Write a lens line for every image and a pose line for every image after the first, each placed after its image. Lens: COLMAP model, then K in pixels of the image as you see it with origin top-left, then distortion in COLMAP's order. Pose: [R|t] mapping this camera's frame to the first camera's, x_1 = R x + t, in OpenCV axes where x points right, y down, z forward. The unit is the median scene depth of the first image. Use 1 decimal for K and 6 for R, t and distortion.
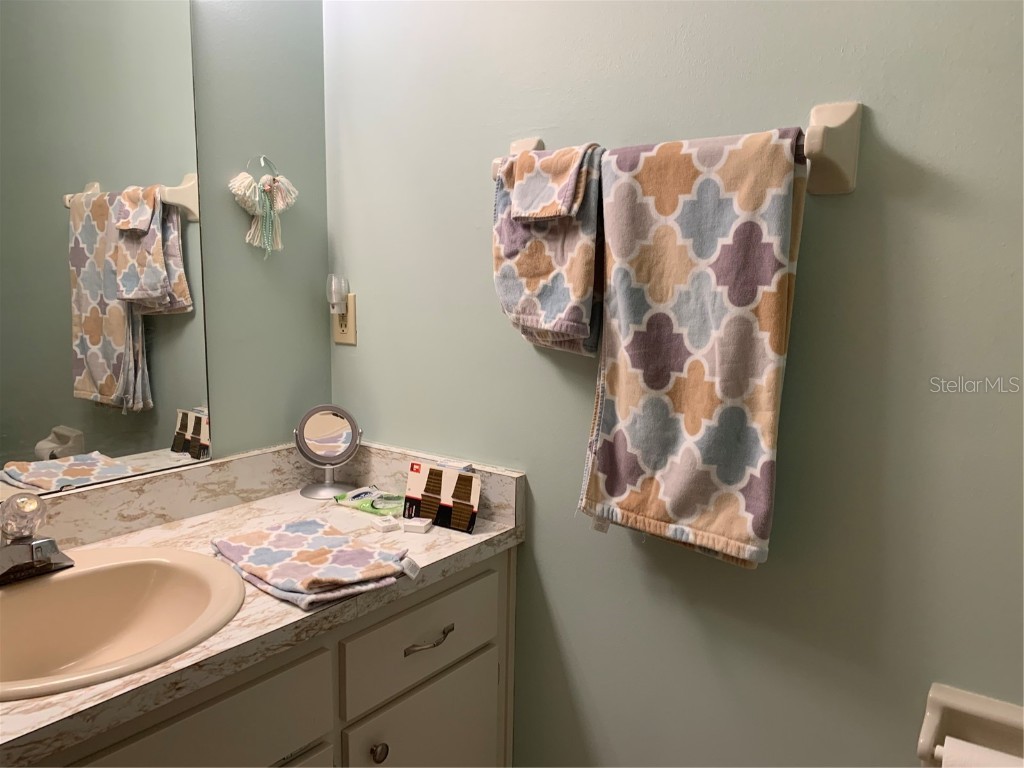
lens RADIAL K [[782.1, 0, 510.6], [0, 782.1, 394.3], [0, 0, 1]] dist [0.066994, -0.117741]
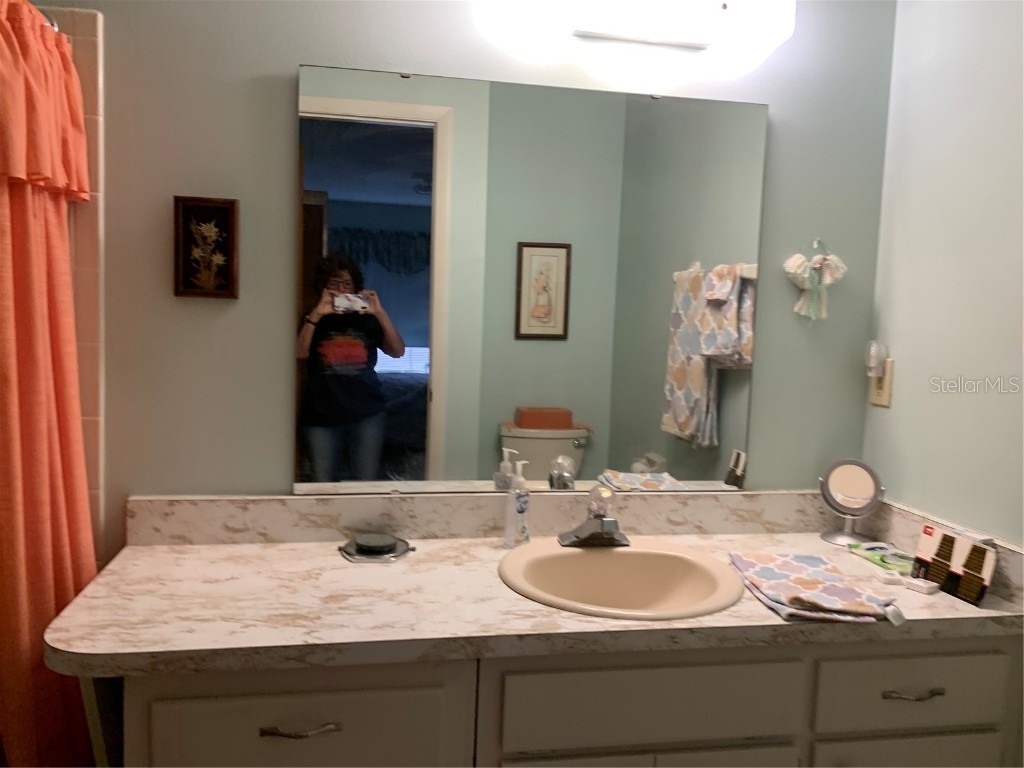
lens RADIAL K [[782.1, 0, 510.6], [0, 782.1, 394.3], [0, 0, 1]] dist [0.066994, -0.117741]
pose [[0.741757, 0.081493, -0.665699, 0.142063], [-0.131917, 0.990928, -0.025683, 0.015611], [0.657567, 0.106868, 0.745778, -0.143037]]
